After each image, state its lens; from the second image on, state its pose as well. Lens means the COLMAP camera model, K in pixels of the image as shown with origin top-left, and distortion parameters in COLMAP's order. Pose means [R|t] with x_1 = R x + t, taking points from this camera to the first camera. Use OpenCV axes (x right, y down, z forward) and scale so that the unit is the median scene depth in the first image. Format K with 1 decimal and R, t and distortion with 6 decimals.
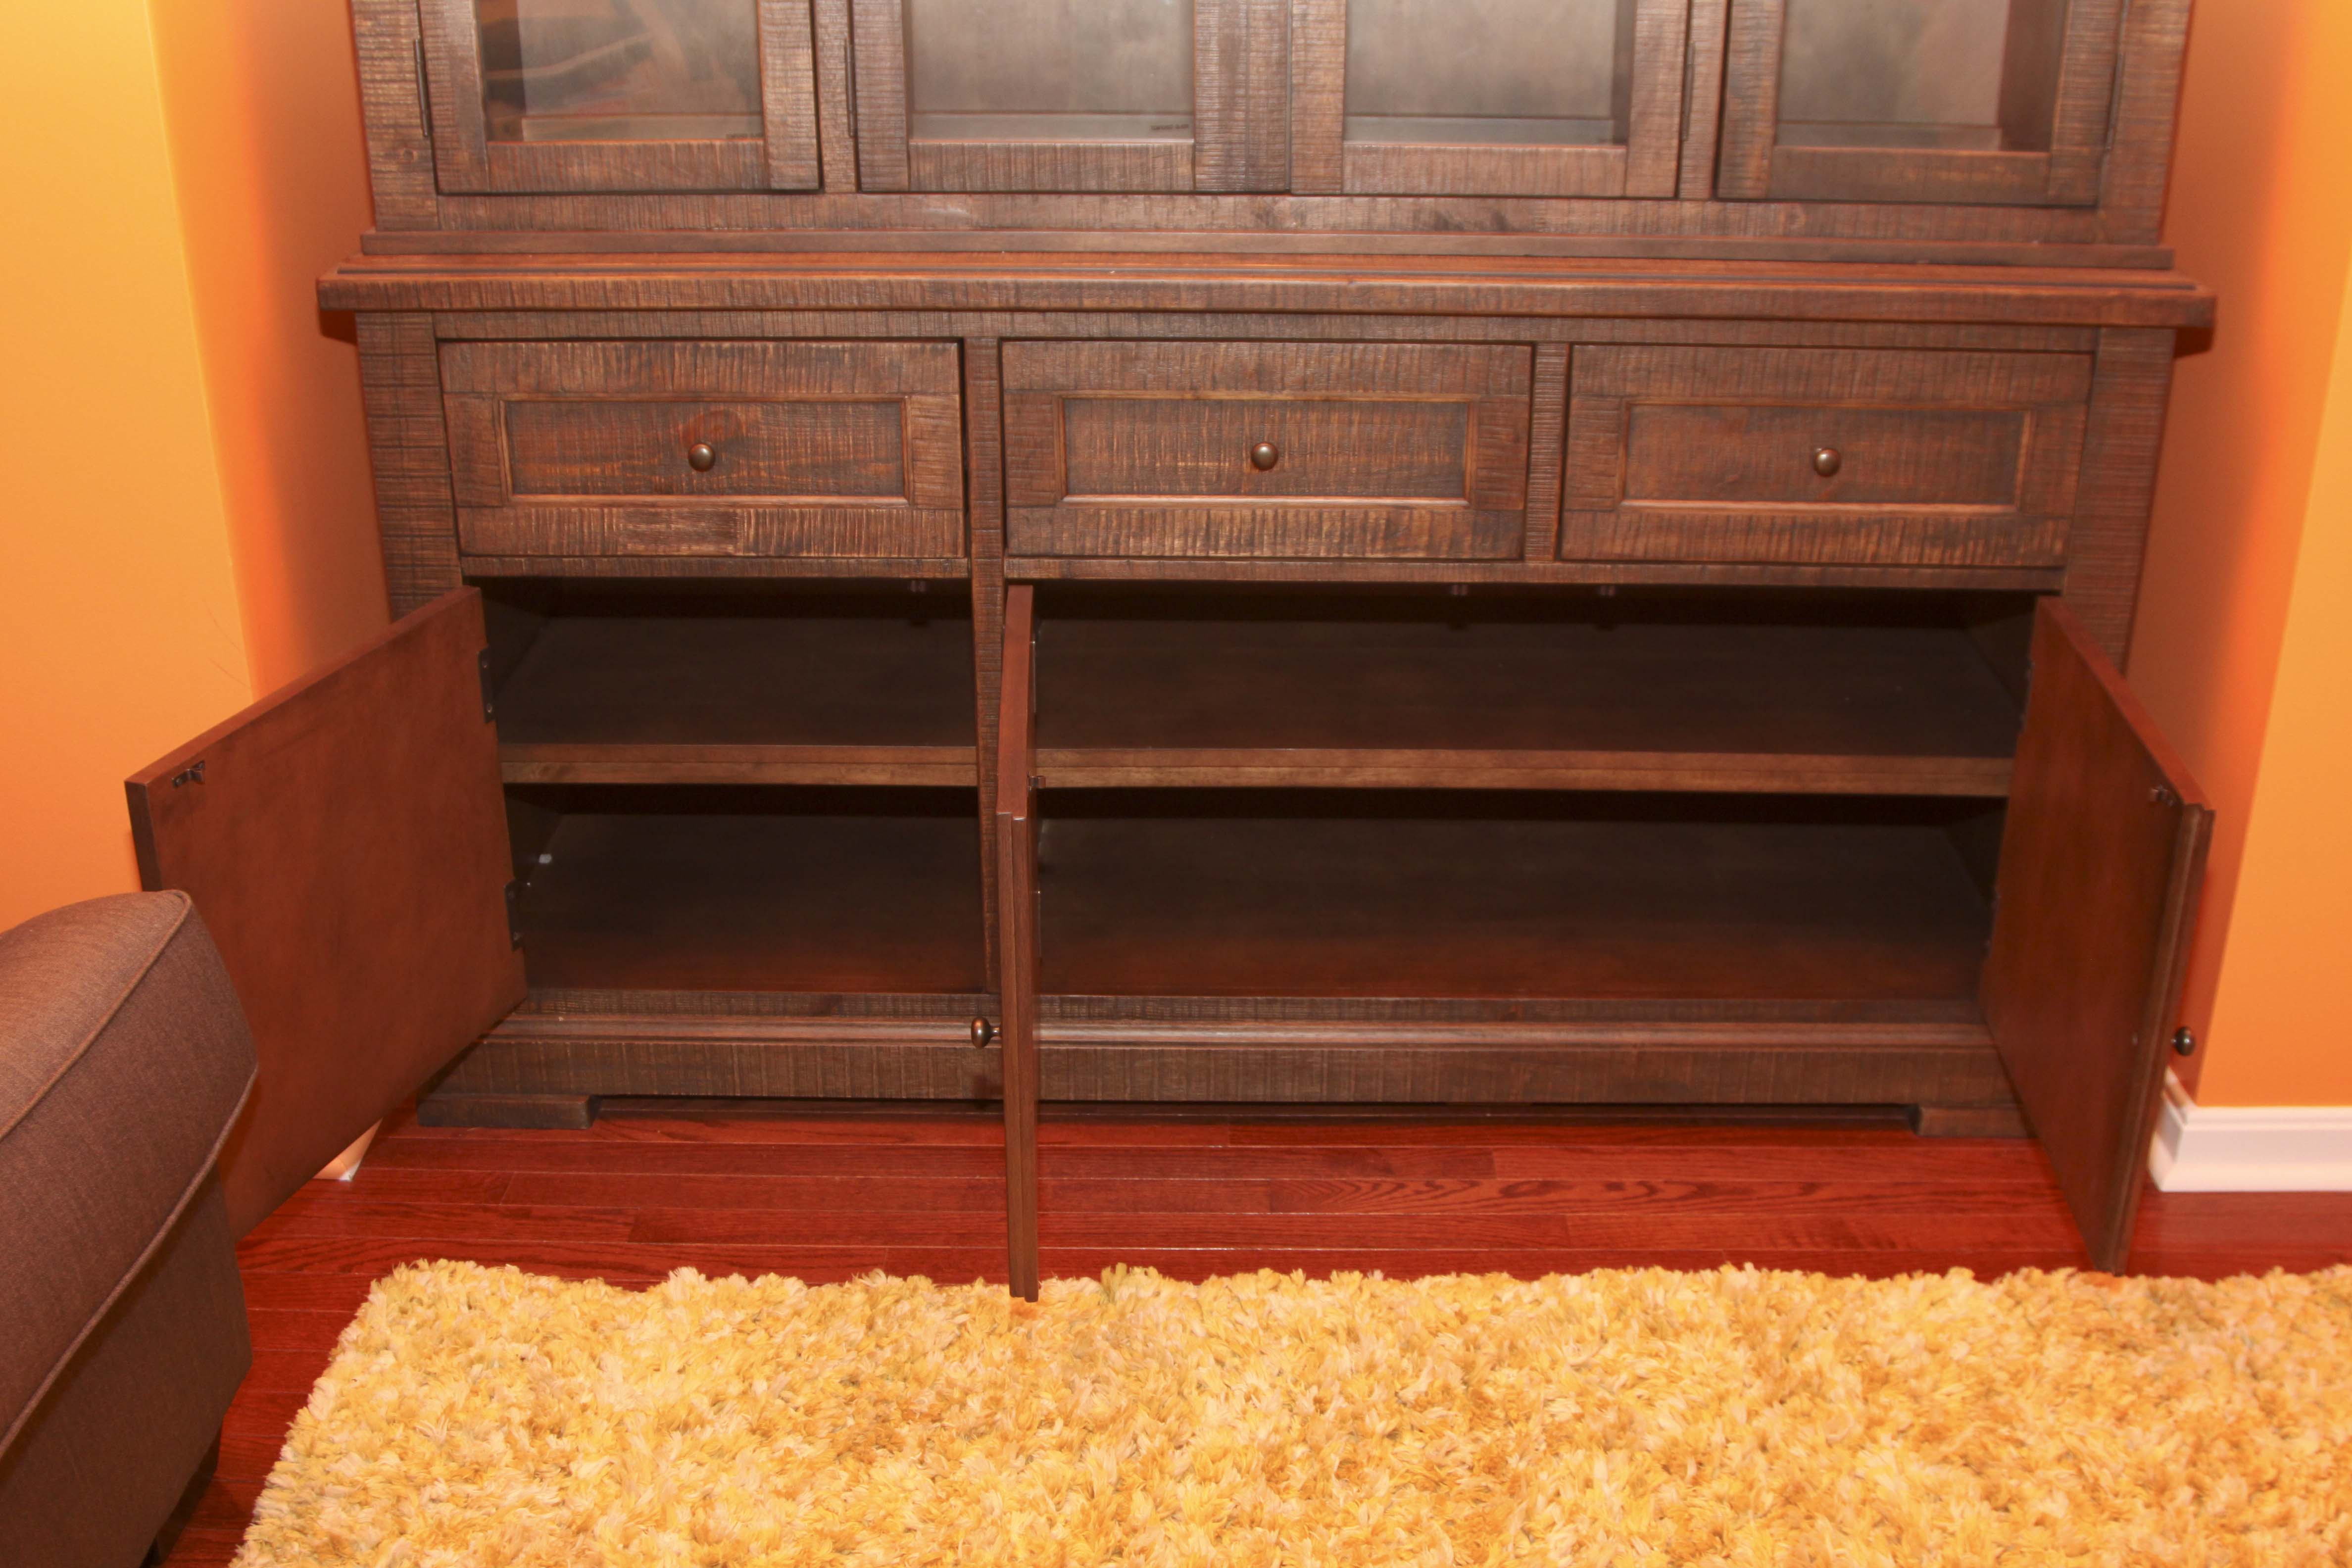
lens RADIAL K [[2555.3, 0, 1215.9], [0, 2555.3, 825.7], [0, 0, 1]] dist [-0.125107, 0.000000]
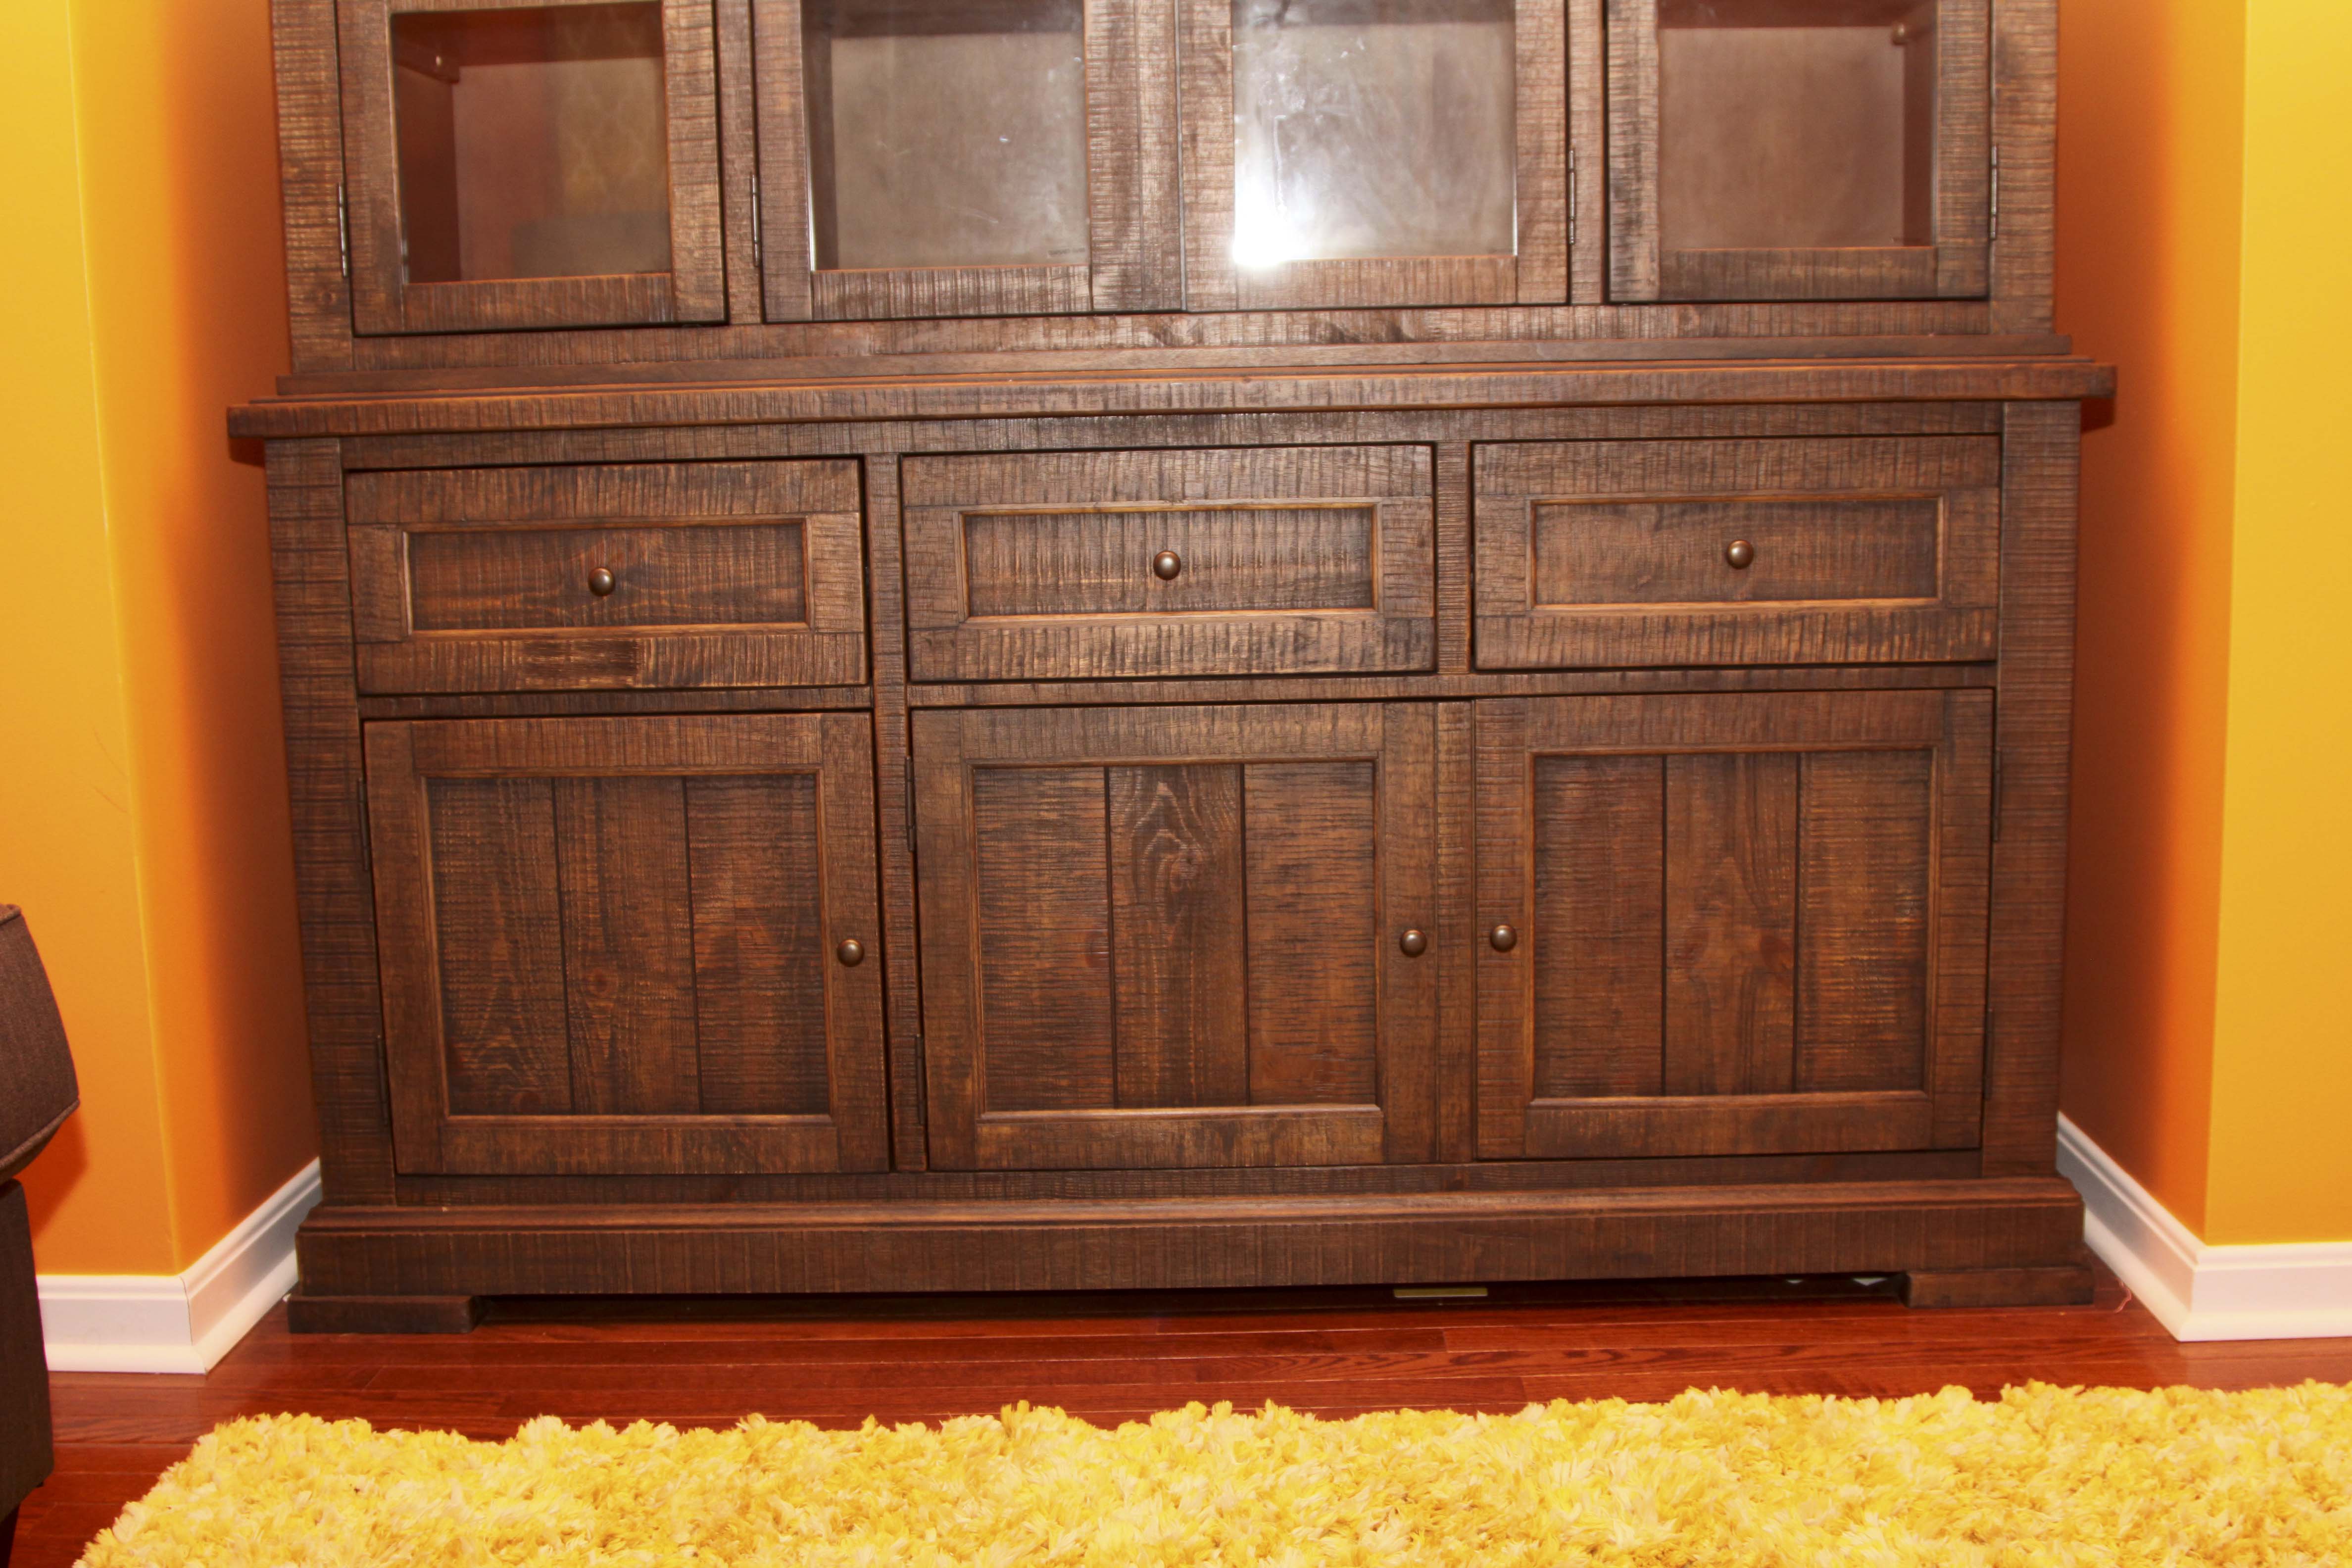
lens RADIAL K [[2555.3, 0, 1223.8], [0, 2555.3, 779.6], [0, 0, 1]] dist [-0.125107, 0.000000]
pose [[0.999611, -0.025980, -0.010147, 0.049247], [0.022205, 0.961425, -0.274169, 0.208487], [0.016878, 0.273837, 0.961628, 0.071743]]
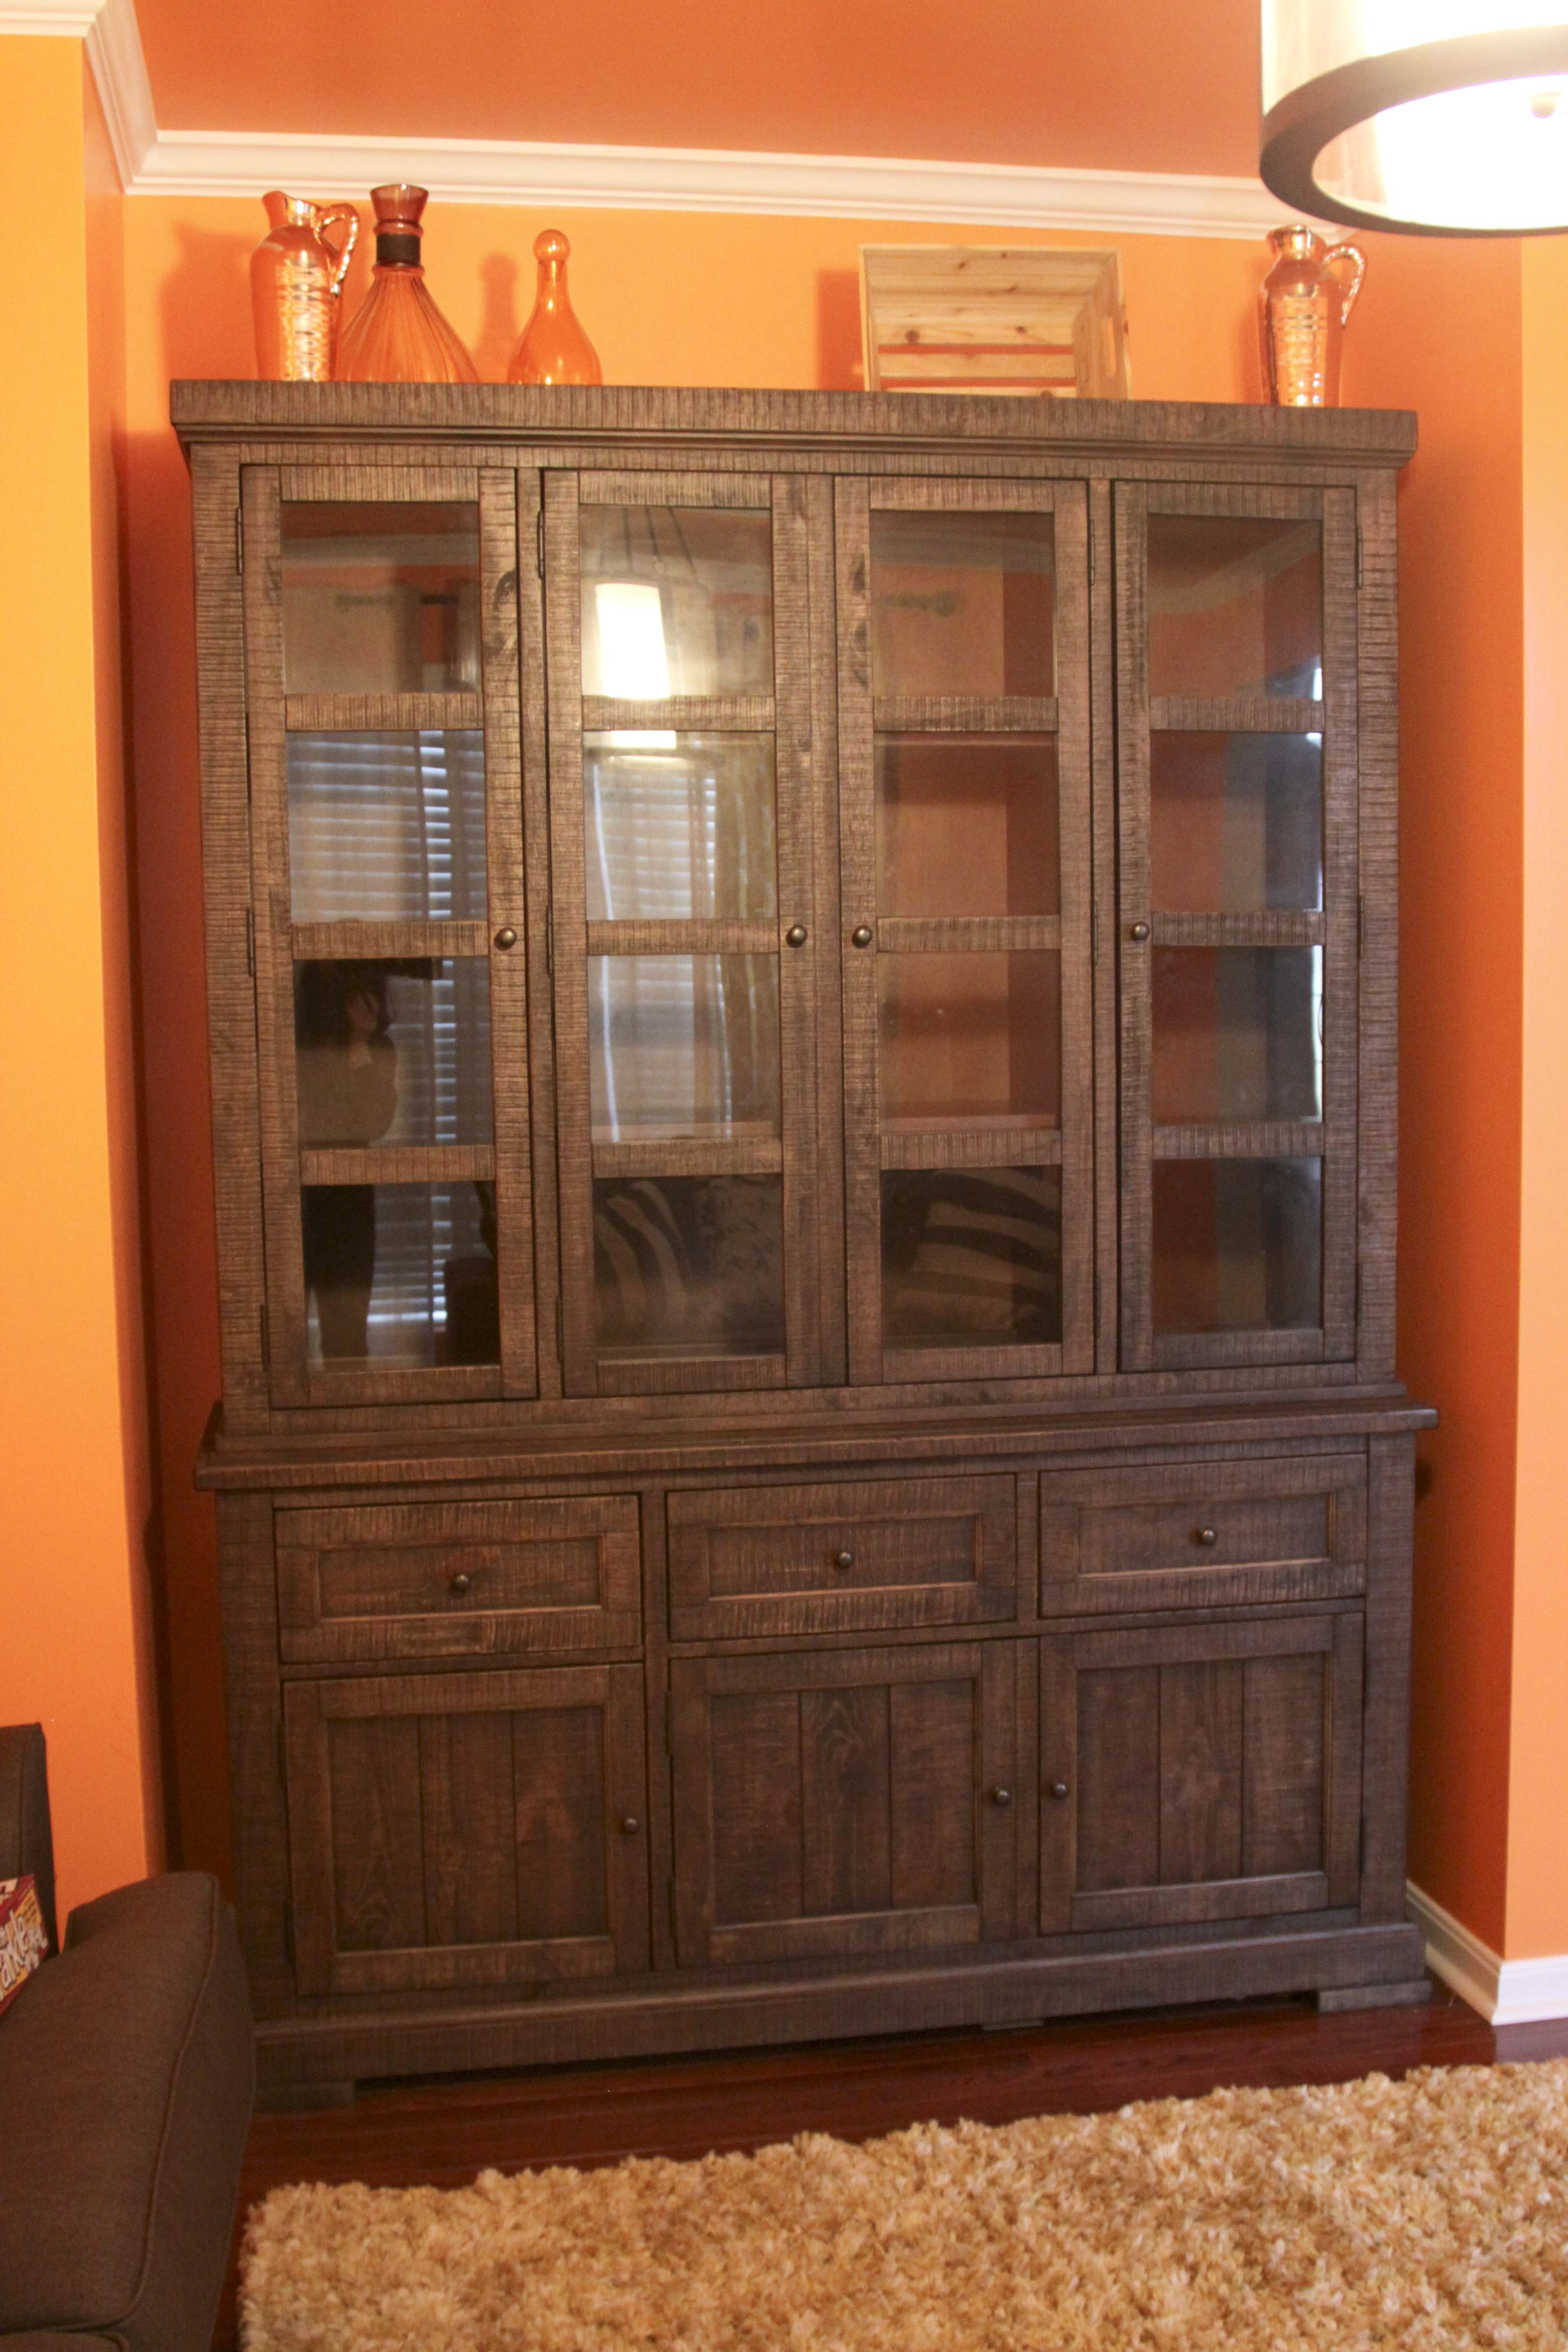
lens RADIAL K [[2555.3, 0, 841.3], [0, 2555.3, 1213.0], [0, 0, 1]] dist [-0.125107, 0.000000]
pose [[0.980194, -0.037809, 0.194396, -0.266271], [0.099333, 0.943061, -0.317442, 0.136546], [-0.171325, 0.330465, 0.928138, -0.446755]]
